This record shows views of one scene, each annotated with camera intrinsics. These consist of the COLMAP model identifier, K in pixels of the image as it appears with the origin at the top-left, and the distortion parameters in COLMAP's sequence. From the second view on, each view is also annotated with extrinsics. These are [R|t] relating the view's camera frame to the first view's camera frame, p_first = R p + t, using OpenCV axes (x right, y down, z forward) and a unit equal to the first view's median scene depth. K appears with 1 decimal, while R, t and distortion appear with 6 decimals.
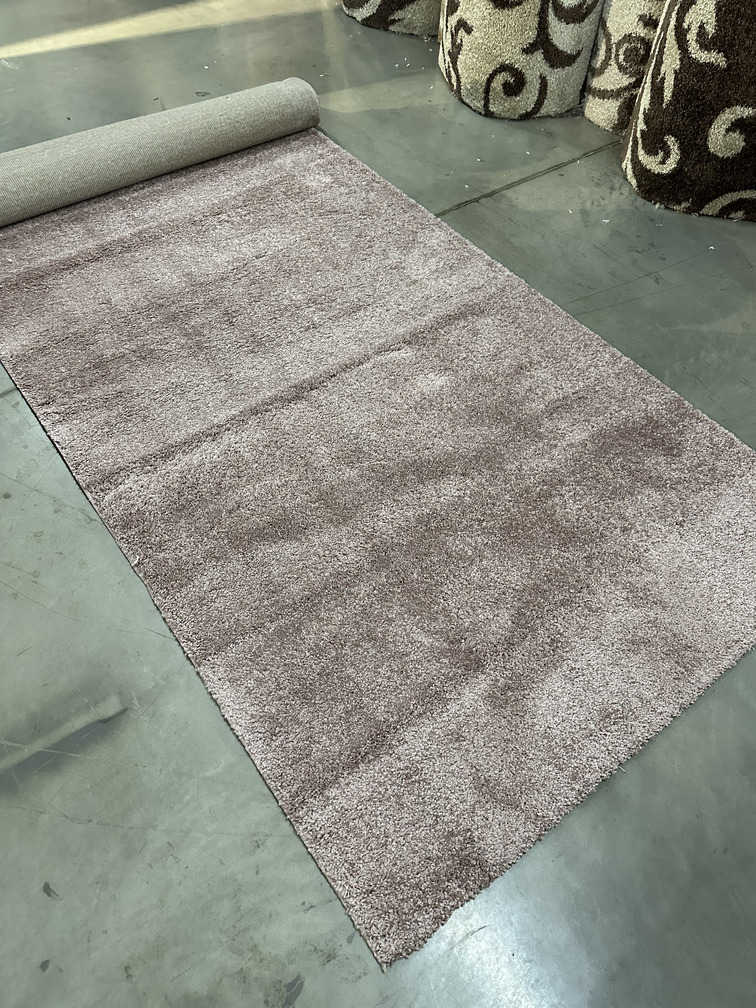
lens RADIAL K [[703.7, 0, 380.3], [0, 703.7, 499.3], [0, 0, 1]] dist [0.015673, -0.026734]
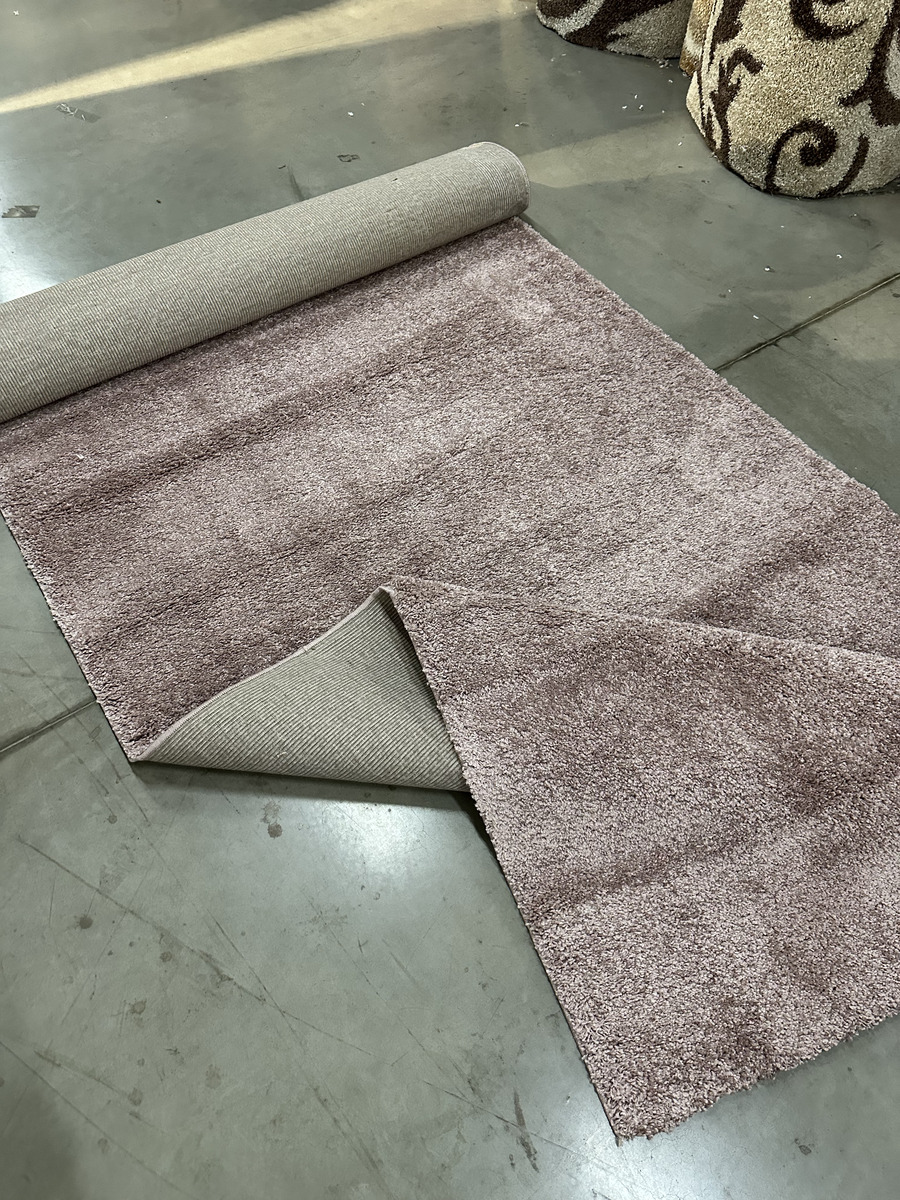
lens RADIAL K [[837.7, 0, 451.3], [0, 837.7, 594.9], [0, 0, 1]] dist [0.015673, -0.026734]
pose [[0.998701, 0.021355, -0.046269, -0.130619], [-0.019462, 0.998970, 0.040986, -0.231021], [0.047096, -0.040033, 0.998088, 0.211770]]
